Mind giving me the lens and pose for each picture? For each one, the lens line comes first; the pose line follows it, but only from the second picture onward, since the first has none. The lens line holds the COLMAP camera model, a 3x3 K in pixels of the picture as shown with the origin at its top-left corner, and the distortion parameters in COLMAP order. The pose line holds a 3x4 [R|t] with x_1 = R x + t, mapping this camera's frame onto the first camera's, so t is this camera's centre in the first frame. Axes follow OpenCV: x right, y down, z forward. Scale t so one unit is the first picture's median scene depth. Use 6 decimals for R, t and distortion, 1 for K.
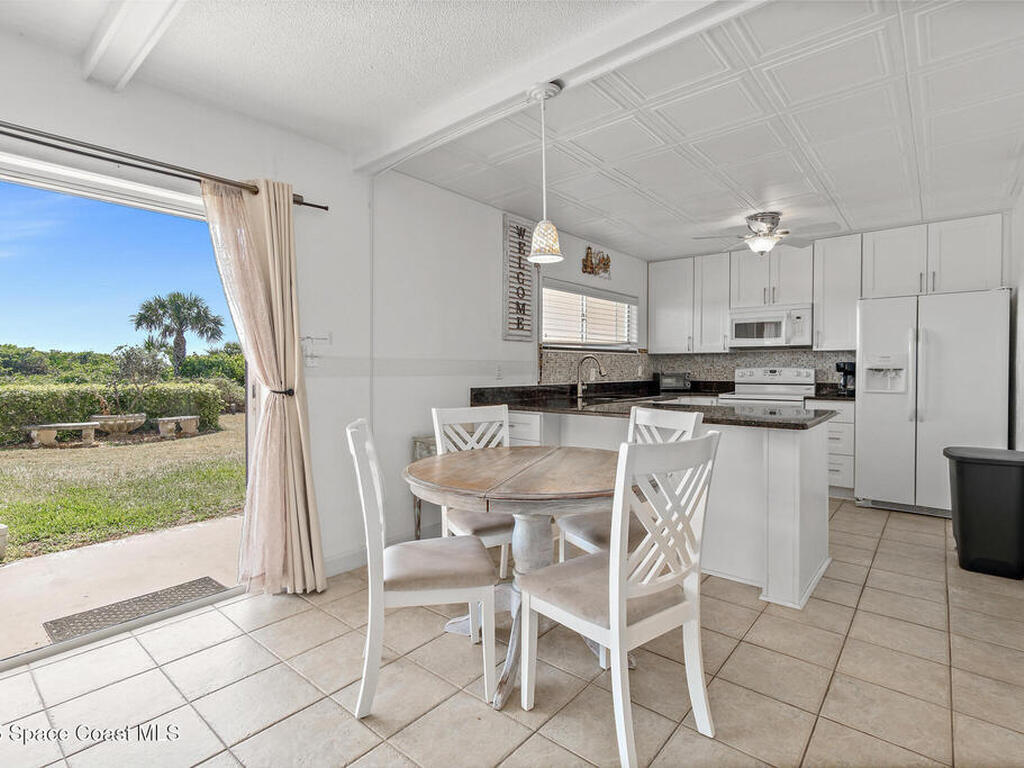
lens RADIAL K [[511.6, 0, 512.0], [0, 511.6, 384.0], [0, 0, 1]] dist [-0.005912, -0.001483]
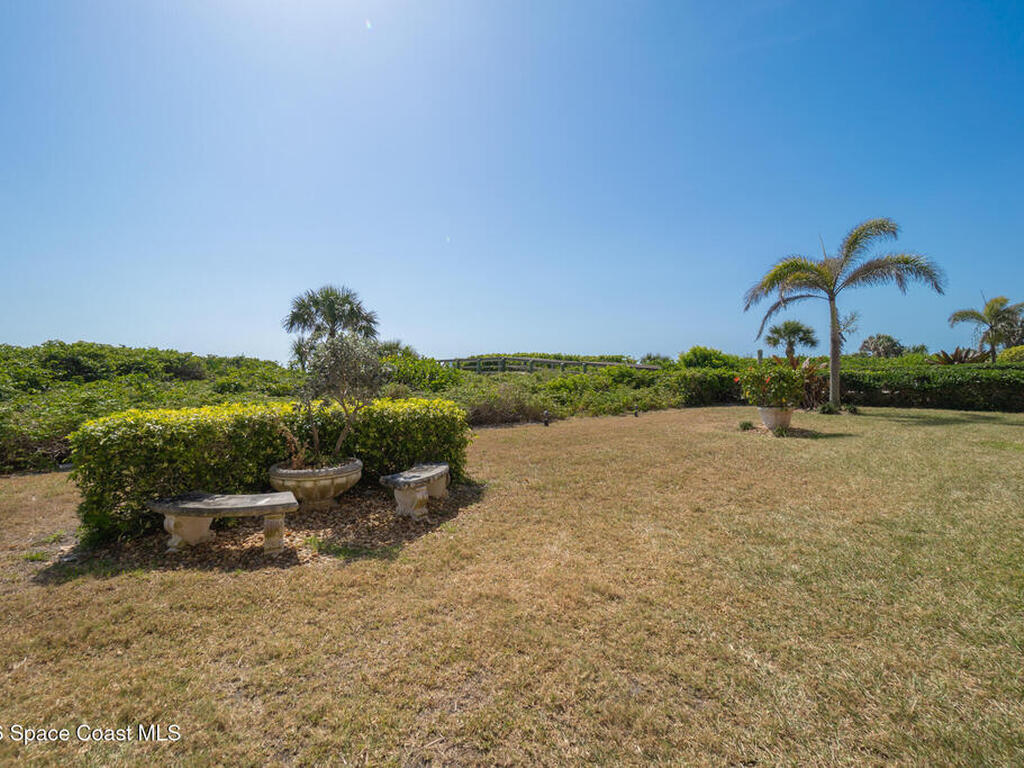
lens RADIAL K [[497.4, 0, 500.3], [0, 497.4, 374.3], [0, 0, 1]] dist [-0.002299, -0.000794]
pose [[0.978851, -0.010515, -0.204302, -0.364814], [0.006655, 0.999786, -0.019572, -0.014776], [0.204464, 0.017798, 0.978712, 0.407269]]
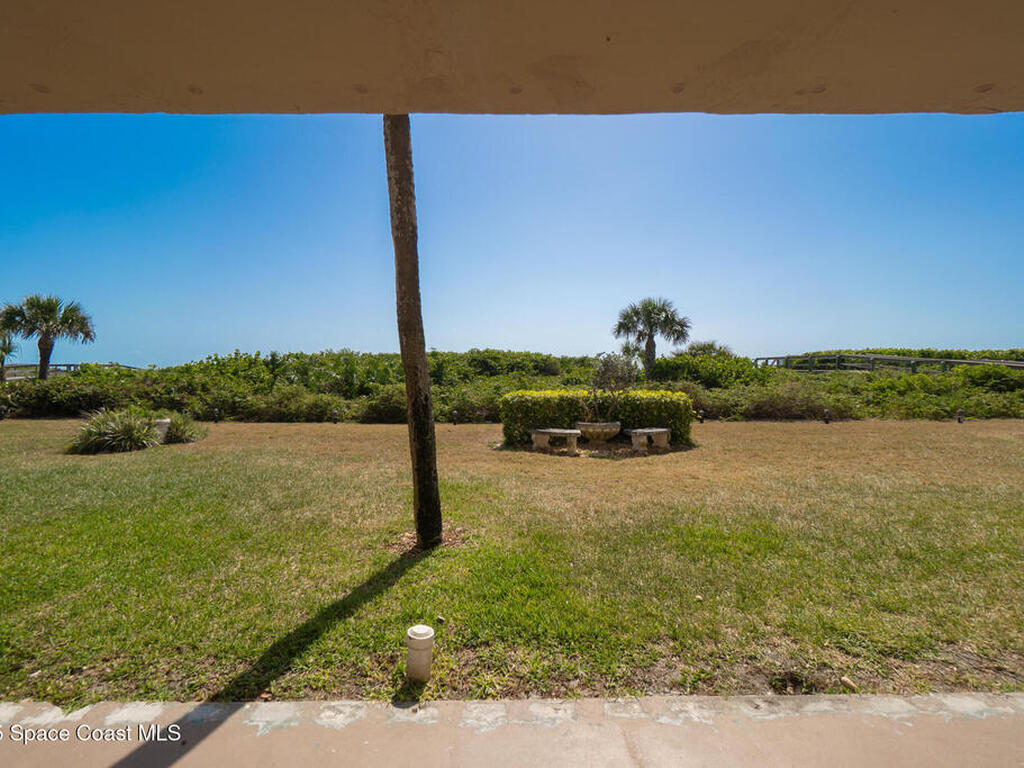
lens RADIAL K [[497.4, 0, 500.3], [0, 497.4, 374.3], [0, 0, 1]] dist [-0.002299, -0.000794]
pose [[0.646396, 0.001974, -0.763000, -0.113118], [-0.013650, 0.999867, -0.008977, -0.016539], [0.762880, 0.016218, 0.646336, 0.166538]]
